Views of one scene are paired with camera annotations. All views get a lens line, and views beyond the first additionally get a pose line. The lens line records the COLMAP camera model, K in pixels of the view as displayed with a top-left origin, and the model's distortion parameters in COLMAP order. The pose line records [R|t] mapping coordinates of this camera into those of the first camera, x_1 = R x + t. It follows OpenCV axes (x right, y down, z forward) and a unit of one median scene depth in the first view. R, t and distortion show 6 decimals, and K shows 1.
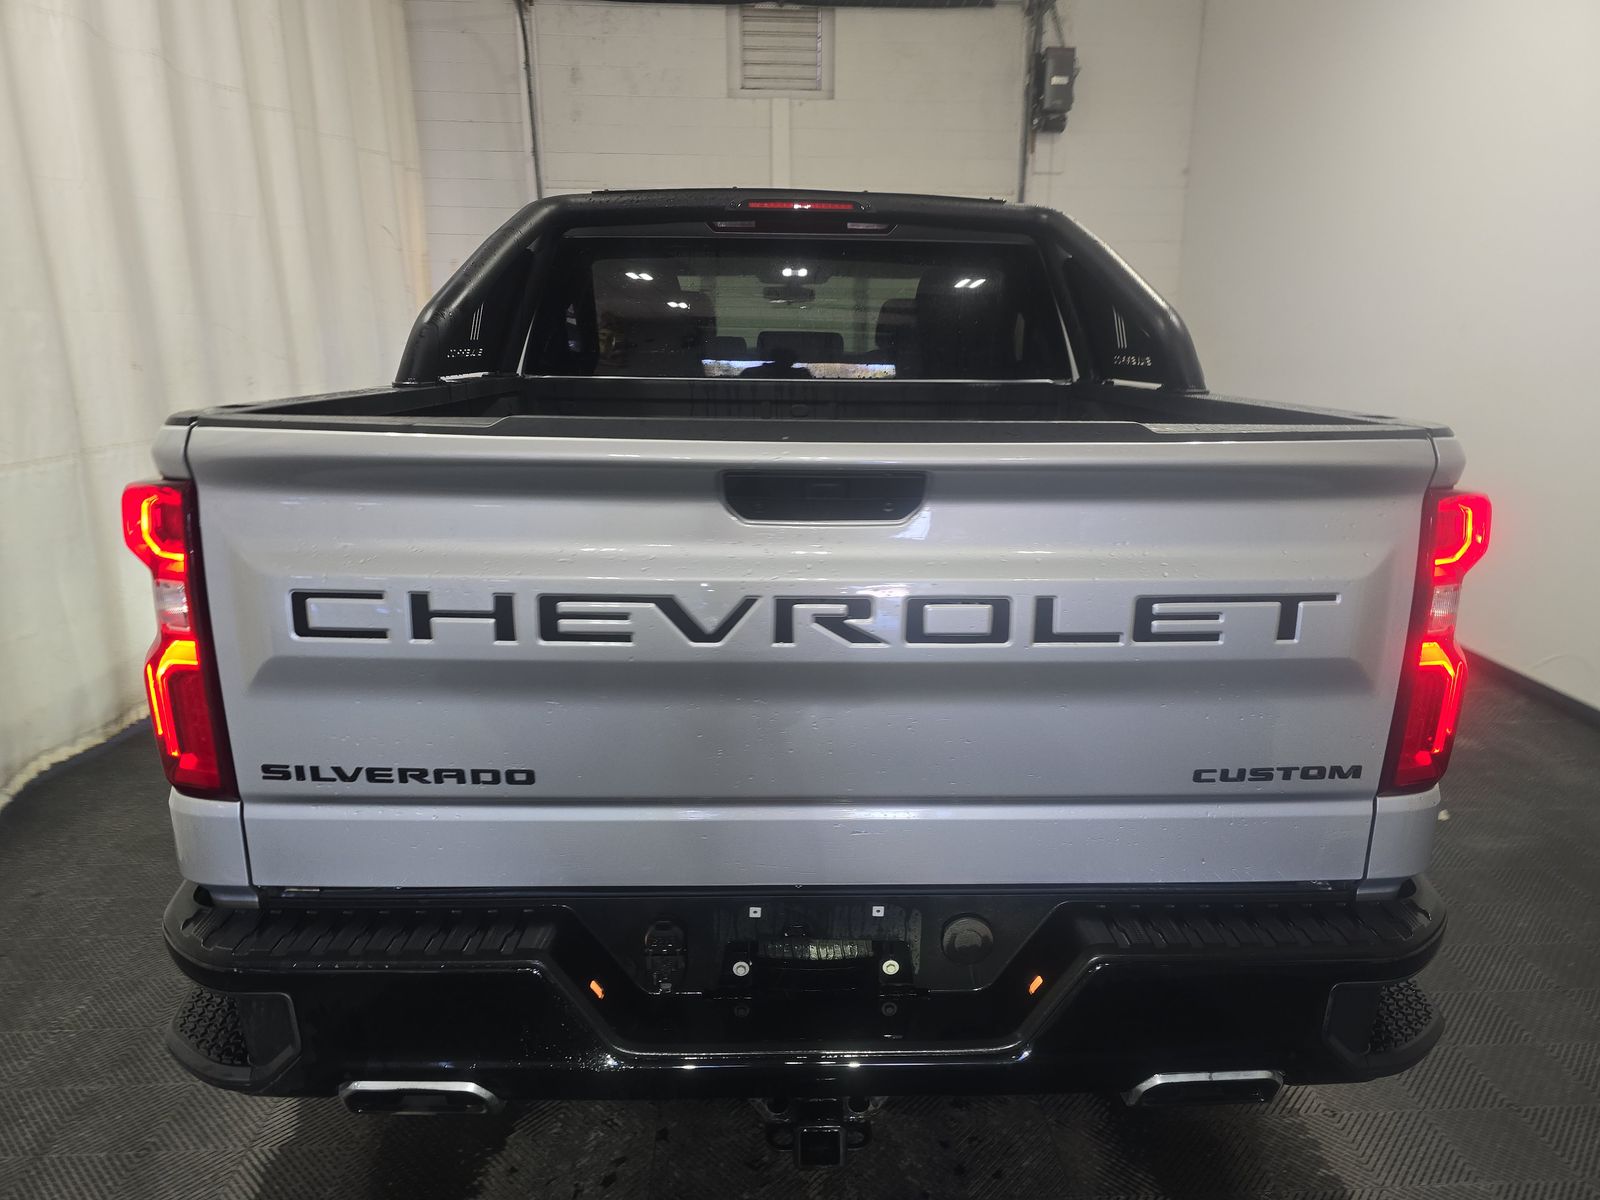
lens RADIAL K [[971.5, 0, 800.0], [0, 971.5, 600.0], [0, 0, 1]] dist [0.029944, -0.018090]
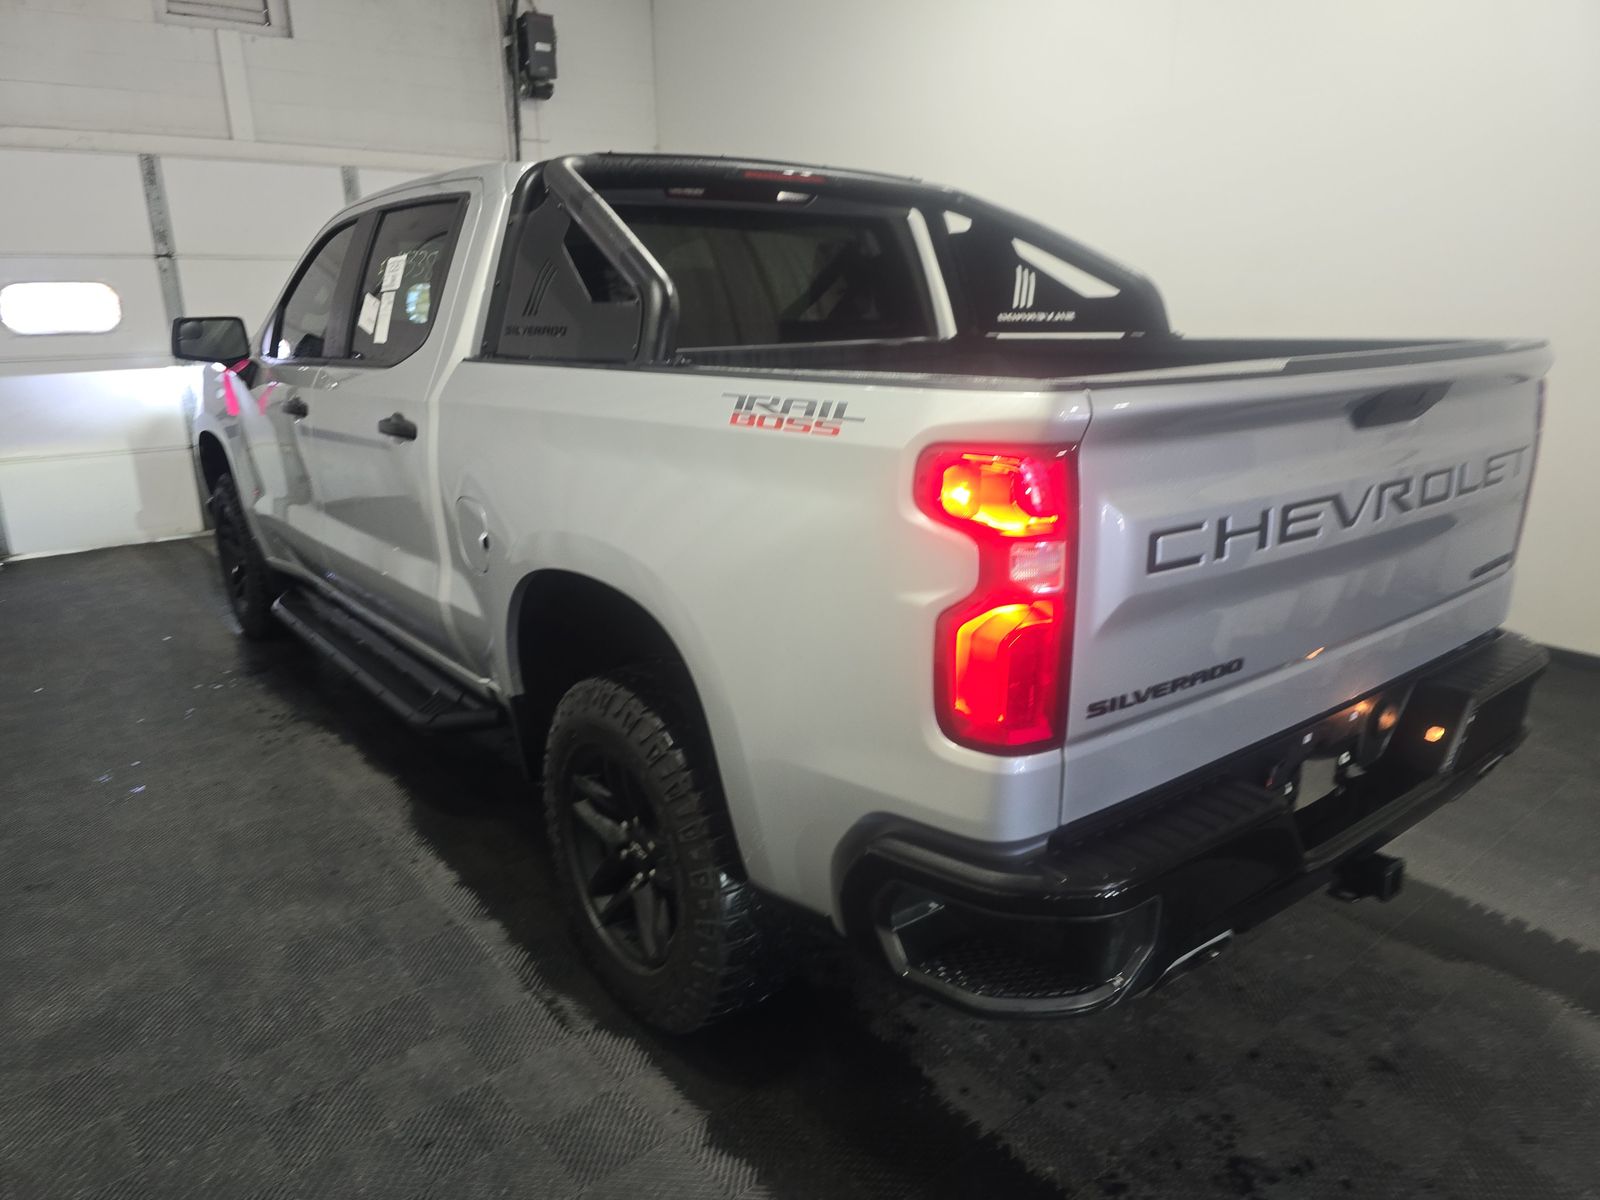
lens RADIAL K [[971.5, 0, 800.0], [0, 971.5, 600.0], [0, 0, 1]] dist [0.029944, -0.018090]
pose [[0.836730, -0.183228, 0.516053, -1.311158], [0.168599, 0.982783, 0.075575, -0.078075], [-0.521016, 0.023770, 0.853216, 0.242728]]
